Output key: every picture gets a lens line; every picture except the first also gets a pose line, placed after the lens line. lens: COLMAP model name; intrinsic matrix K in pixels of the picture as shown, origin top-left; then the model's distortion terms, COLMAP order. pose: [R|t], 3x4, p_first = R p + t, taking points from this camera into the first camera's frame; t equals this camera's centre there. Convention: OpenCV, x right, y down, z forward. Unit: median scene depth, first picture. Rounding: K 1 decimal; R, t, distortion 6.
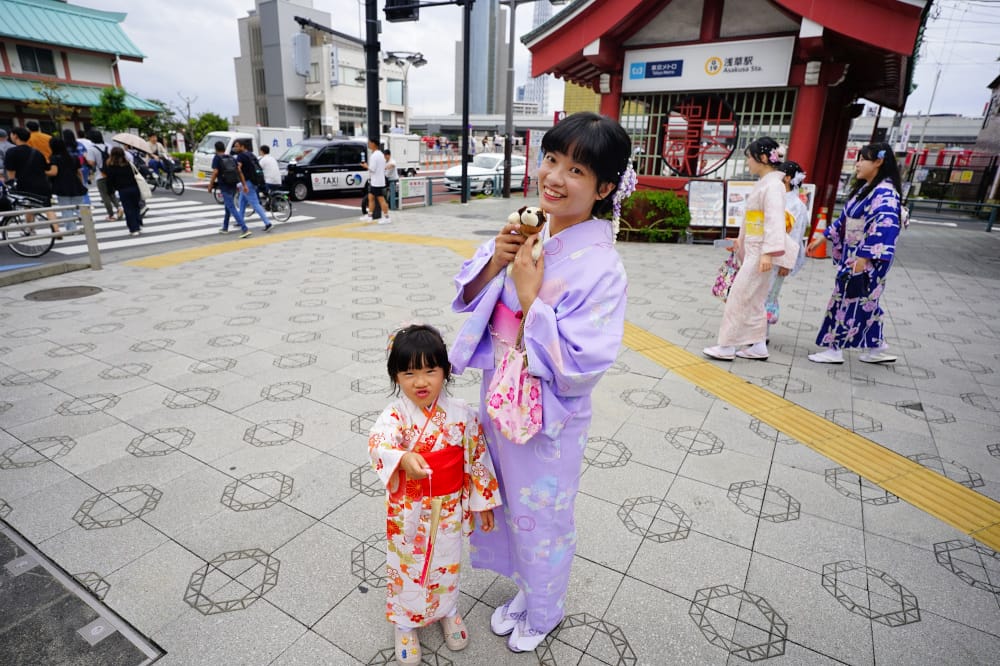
lens RADIAL K [[544.5, 0, 500.4], [0, 544.5, 334.5], [0, 0, 1]] dist [-0.050637, 0.035794]
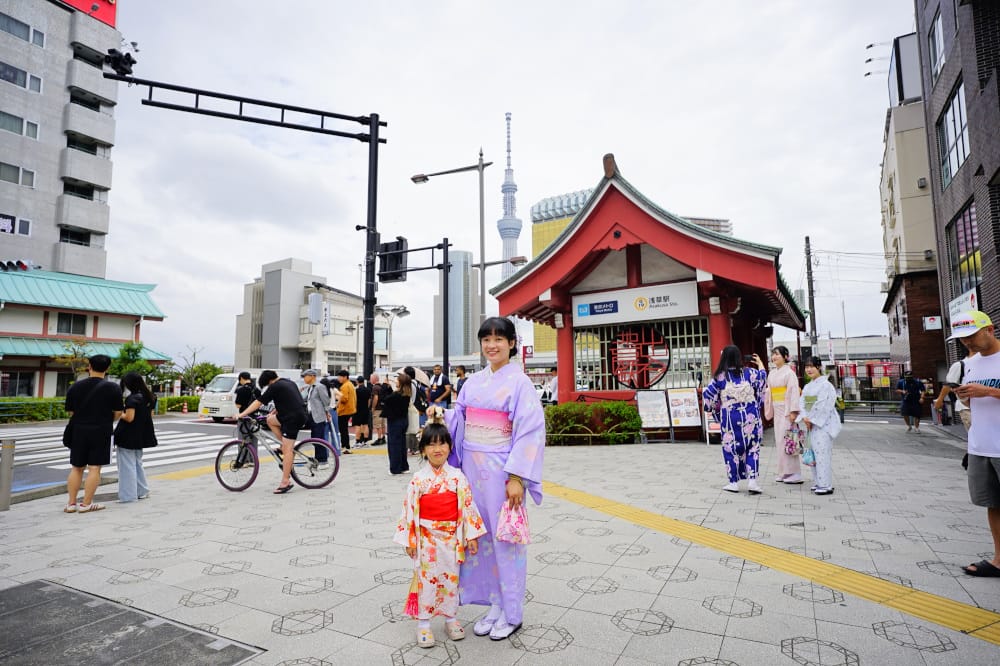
lens RADIAL K [[544.5, 0, 500.4], [0, 544.5, 334.5], [0, 0, 1]] dist [-0.050637, 0.035794]
pose [[0.998090, -0.041458, 0.045803, 0.001077], [0.056636, 0.910182, -0.410318, 0.069975], [-0.024678, 0.412128, 0.910792, -0.125272]]
